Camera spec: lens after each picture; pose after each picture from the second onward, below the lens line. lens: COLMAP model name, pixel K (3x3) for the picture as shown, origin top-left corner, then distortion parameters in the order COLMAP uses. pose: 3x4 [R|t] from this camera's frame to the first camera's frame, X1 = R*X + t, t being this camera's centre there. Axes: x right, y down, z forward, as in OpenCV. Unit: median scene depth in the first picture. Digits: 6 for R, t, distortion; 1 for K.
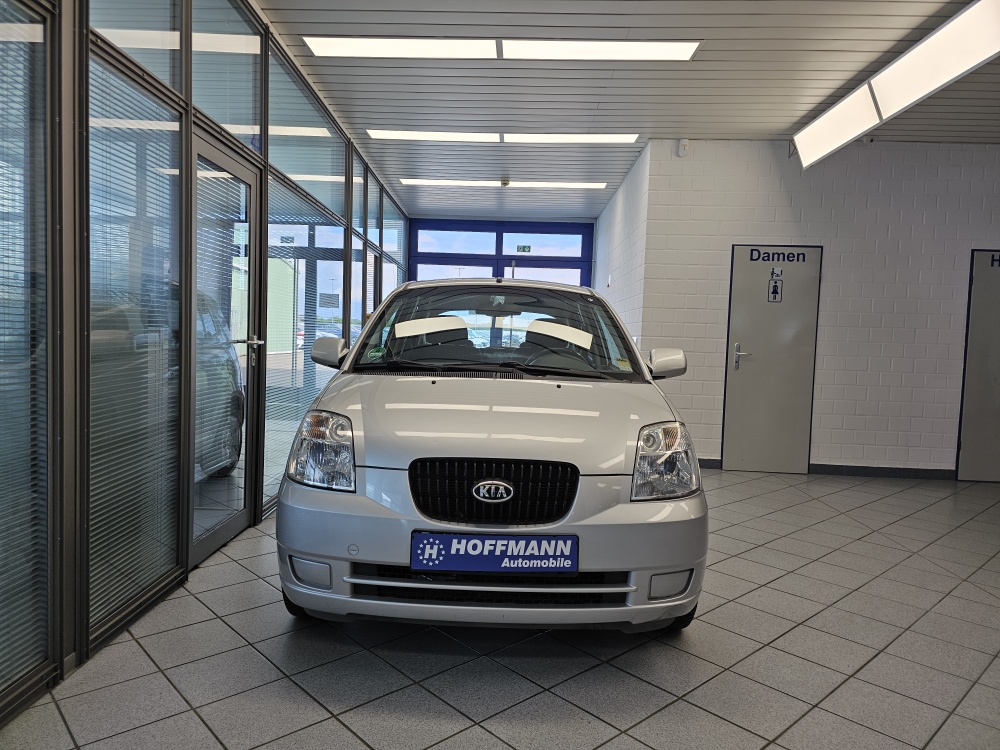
lens RADIAL K [[679.6, 0, 485.5], [0, 679.6, 378.5], [0, 0, 1]] dist [0.043793, -0.055740]
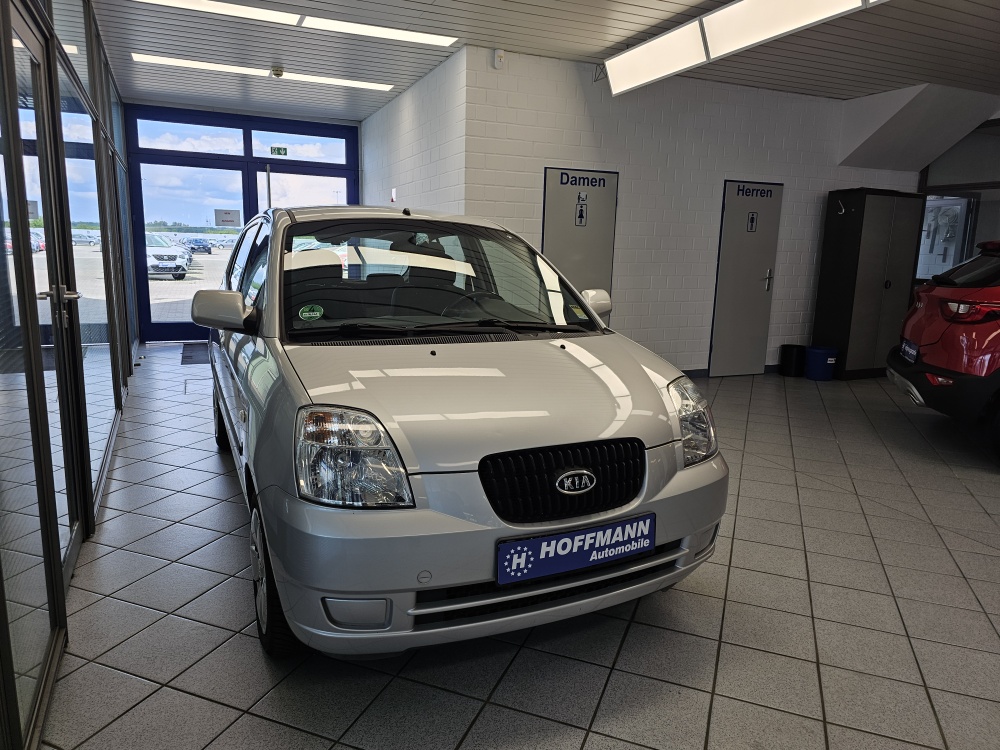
lens RADIAL K [[679.6, 0, 499.9], [0, 679.6, 379.6], [0, 0, 1]] dist [0.043793, -0.055740]
pose [[0.892438, -0.094422, 0.441180, -0.186547], [0.030789, 0.988321, 0.149243, -0.041529], [-0.450119, -0.119606, 0.884922, 0.111308]]
